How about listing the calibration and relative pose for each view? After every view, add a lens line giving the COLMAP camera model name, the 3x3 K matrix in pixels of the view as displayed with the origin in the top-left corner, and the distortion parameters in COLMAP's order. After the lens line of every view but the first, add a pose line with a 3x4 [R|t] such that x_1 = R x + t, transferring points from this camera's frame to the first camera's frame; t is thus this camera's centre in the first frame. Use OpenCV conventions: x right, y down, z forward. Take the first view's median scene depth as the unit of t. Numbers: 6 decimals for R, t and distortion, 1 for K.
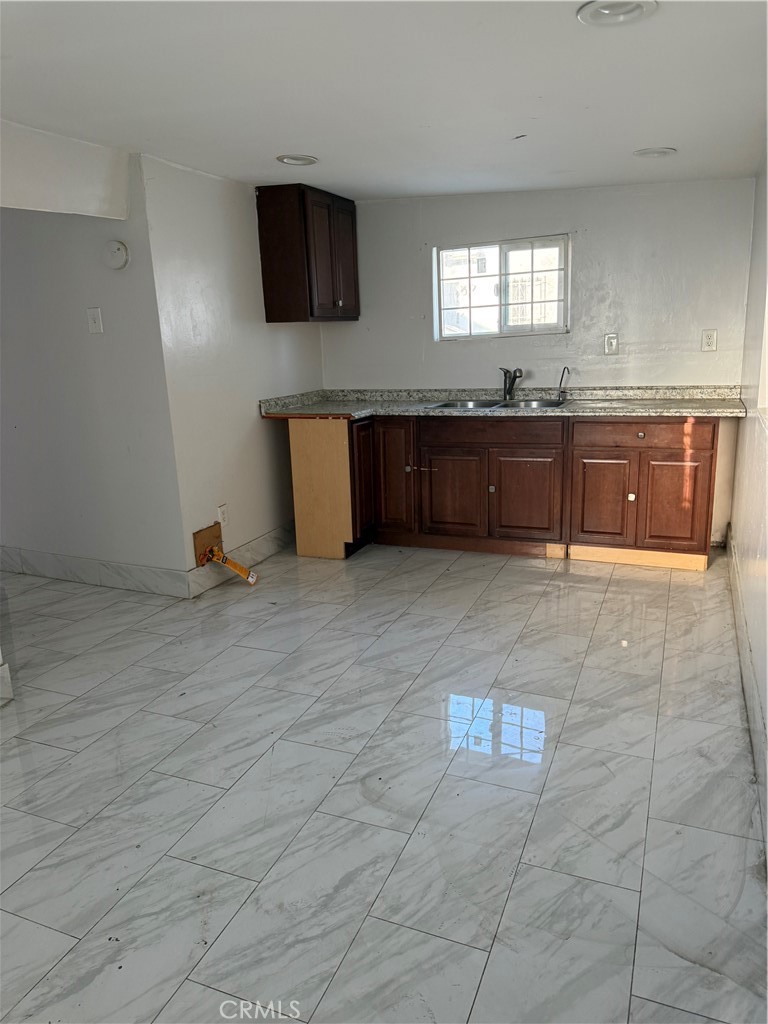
lens RADIAL K [[731.8, 0, 384.0], [0, 731.8, 512.0], [0, 0, 1]] dist [0.073981, -0.078184]
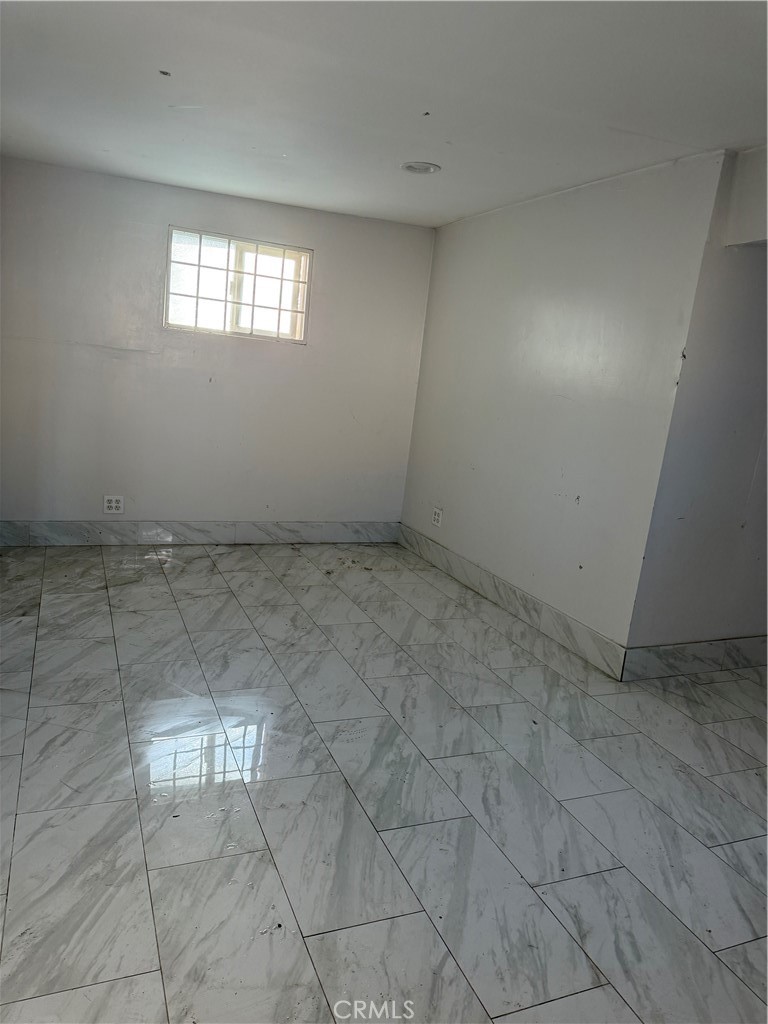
lens RADIAL K [[731.8, 0, 384.0], [0, 731.8, 512.0], [0, 0, 1]] dist [0.073981, -0.078184]
pose [[-0.706613, 0.100357, -0.700447, 0.538680], [-0.250265, 0.890465, 0.380051, -0.329692], [0.661865, 0.443847, -0.604099, 1.408335]]
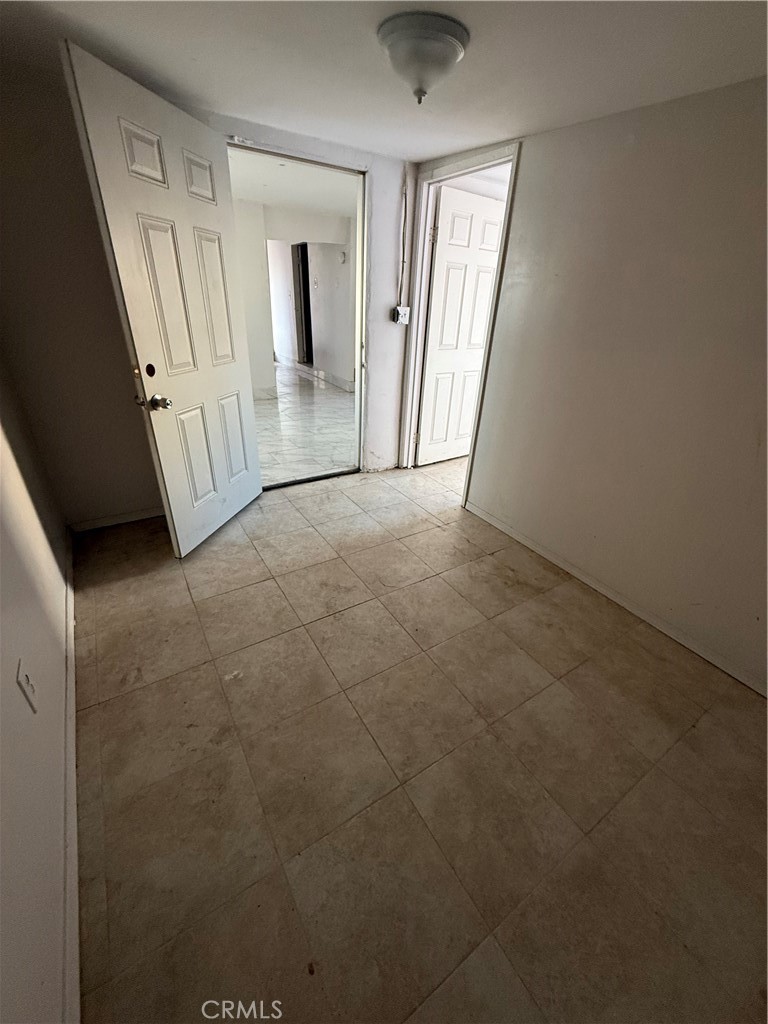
lens RADIAL K [[409.8, 0, 384.0], [0, 409.8, 512.0], [0, 0, 1]] dist [-0.000303, -0.000014]
pose [[0.814450, 0.330409, -0.476970, 1.105776], [-0.205529, 0.933014, 0.295370, 0.081902], [0.542613, -0.142534, 0.827802, -0.463707]]
